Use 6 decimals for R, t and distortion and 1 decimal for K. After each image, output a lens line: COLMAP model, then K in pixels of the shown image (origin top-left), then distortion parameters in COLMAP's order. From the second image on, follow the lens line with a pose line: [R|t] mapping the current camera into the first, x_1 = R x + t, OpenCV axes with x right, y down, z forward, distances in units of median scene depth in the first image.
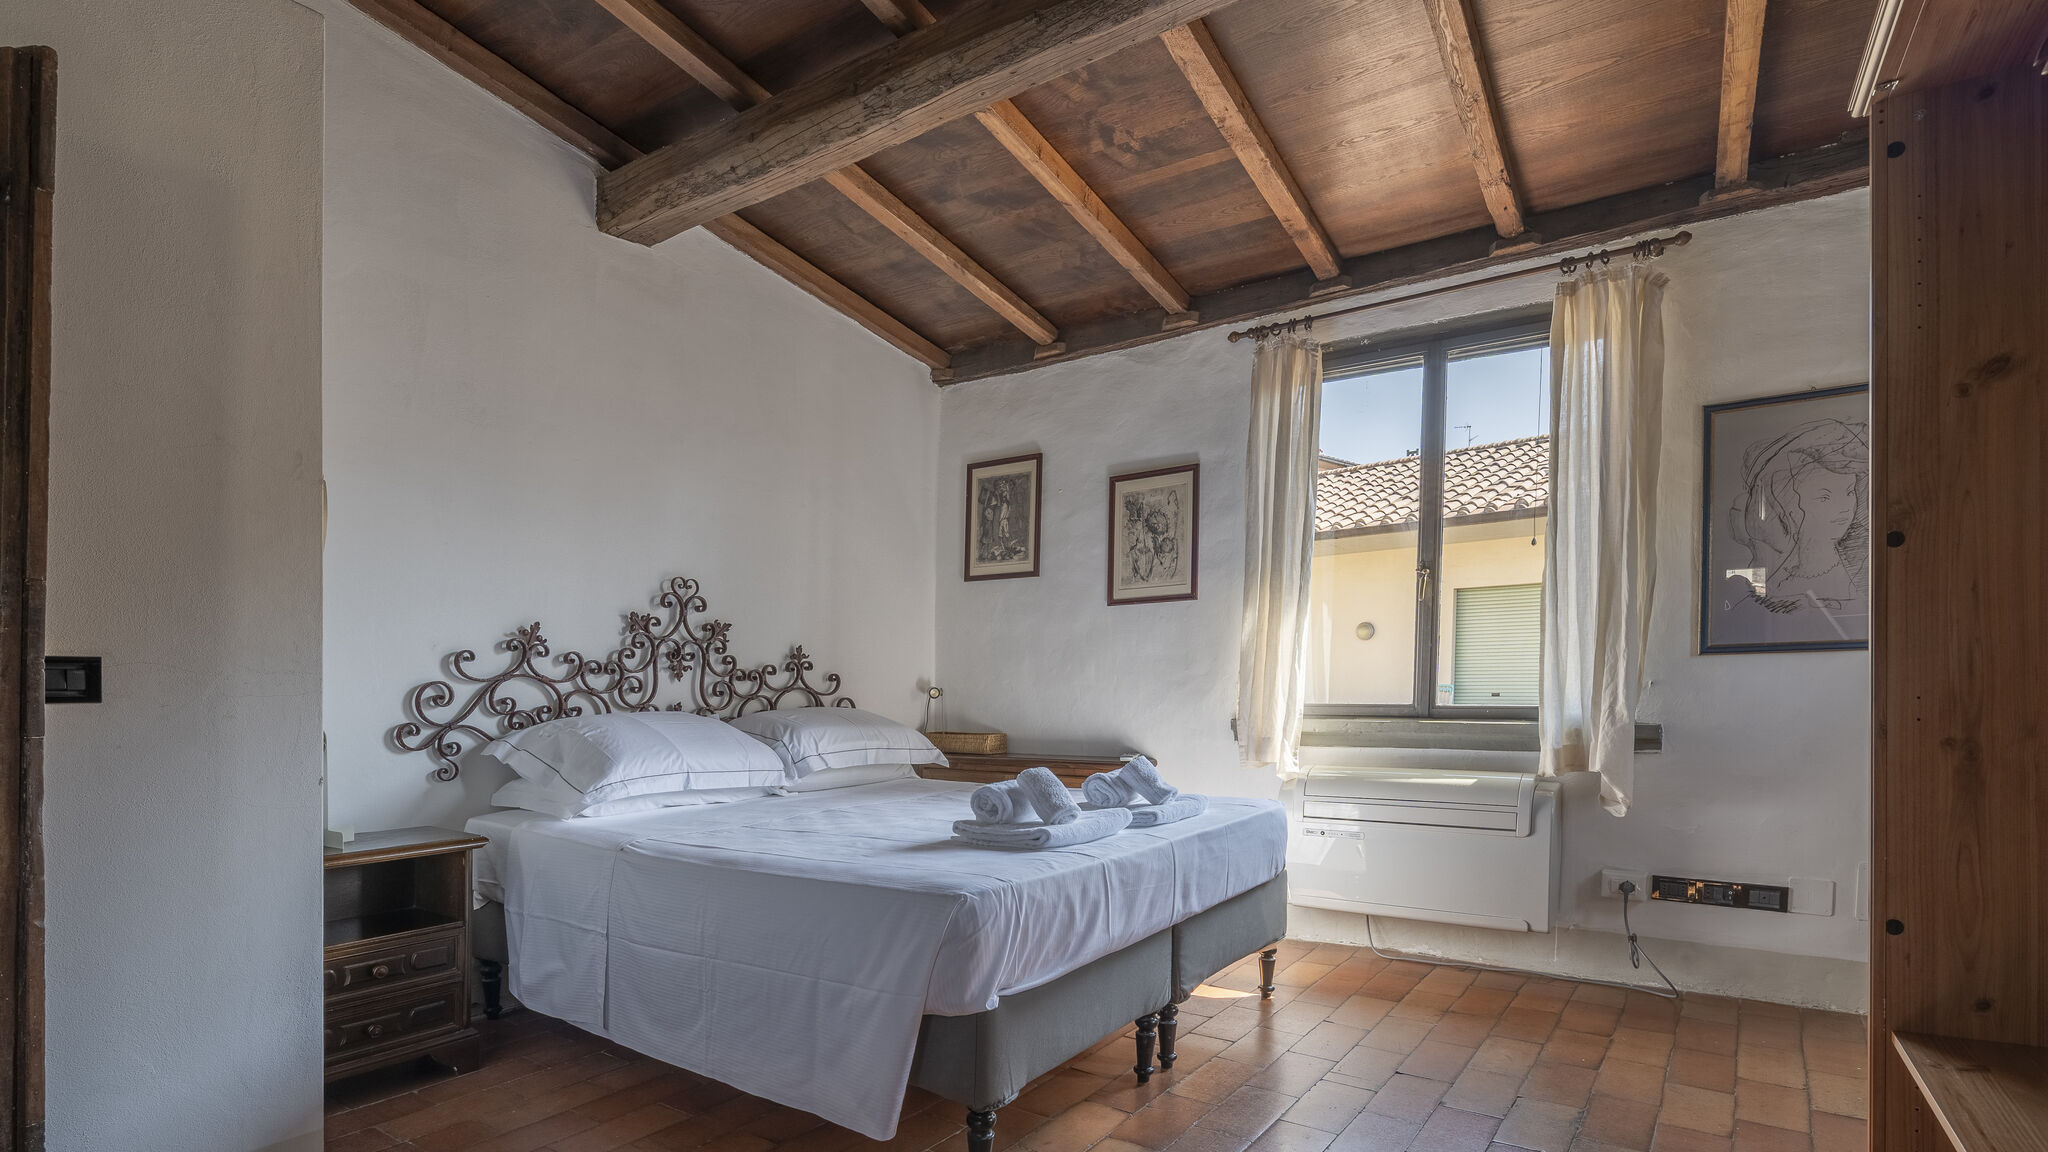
lens RADIAL K [[1026.5, 0, 1016.8], [0, 1026.5, 689.7], [0, 0, 1]] dist [0.003539, -0.006052]
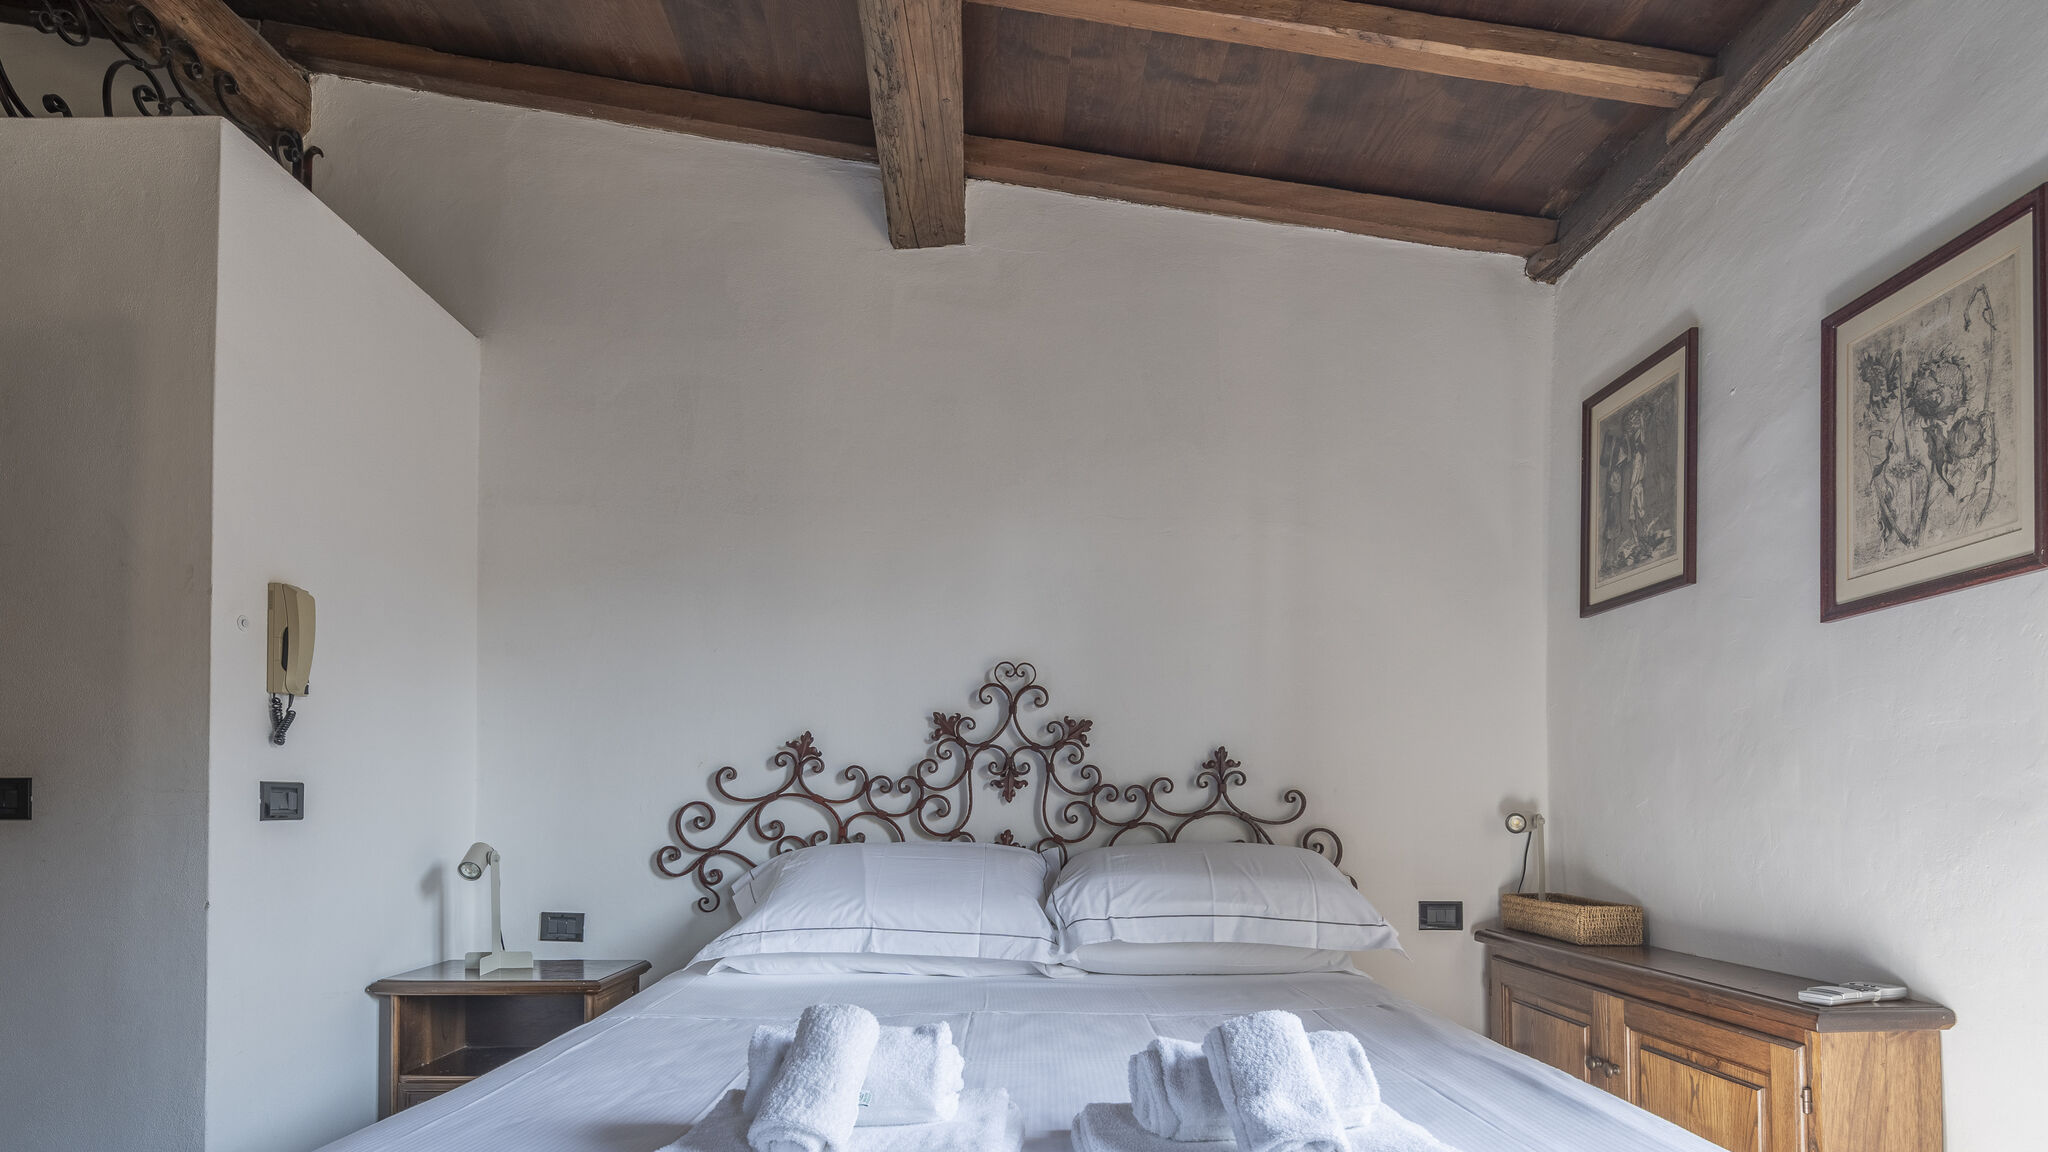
lens RADIAL K [[1026.5, 0, 982.0], [0, 1026.5, 775.7], [0, 0, 1]] dist [0.003539, -0.006052]
pose [[0.573970, -0.019283, -0.818649, 0.279686], [-0.005300, 0.999614, -0.027262, -0.006581], [0.818859, 0.019986, 0.573647, 0.570086]]
